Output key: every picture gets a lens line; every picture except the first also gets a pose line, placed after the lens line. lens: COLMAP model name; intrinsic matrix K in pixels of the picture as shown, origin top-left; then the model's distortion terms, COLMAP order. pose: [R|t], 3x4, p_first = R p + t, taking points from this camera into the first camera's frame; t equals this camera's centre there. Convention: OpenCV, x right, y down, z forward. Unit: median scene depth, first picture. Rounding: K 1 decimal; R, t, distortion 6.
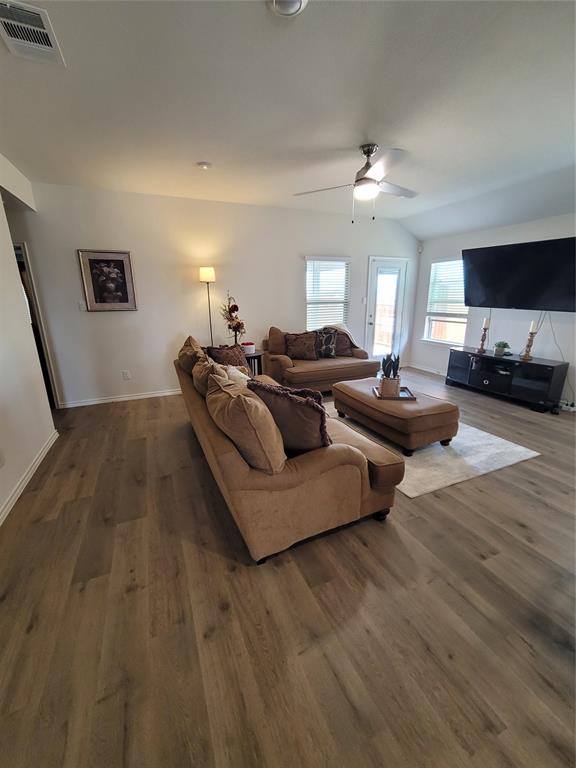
lens RADIAL K [[316.5, 0, 286.1], [0, 316.5, 386.2], [0, 0, 1]] dist [-0.004049, 0.000700]
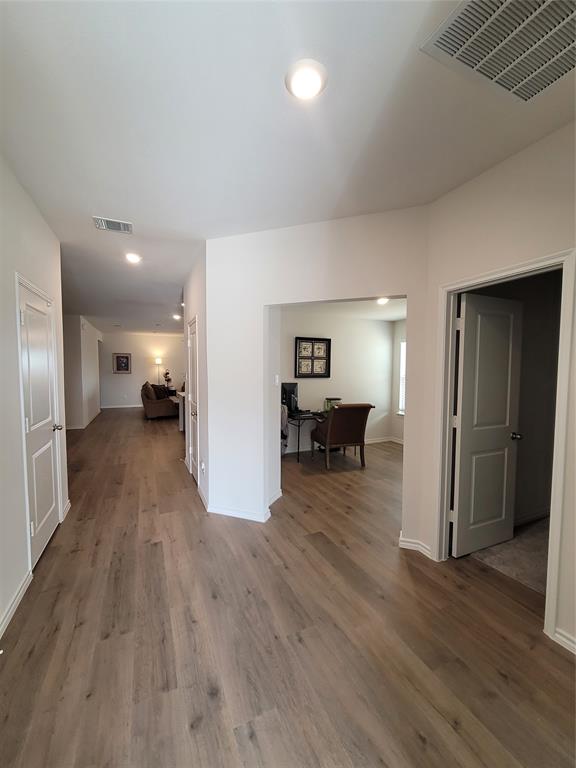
lens RADIAL K [[316.5, 0, 286.1], [0, 316.5, 386.2], [0, 0, 1]] dist [-0.004049, 0.000700]
pose [[0.999689, 0.013005, 0.021271, 0.806704], [-0.007939, 0.974815, -0.222875, 0.463669], [-0.023634, 0.222637, 0.974615, -1.667003]]
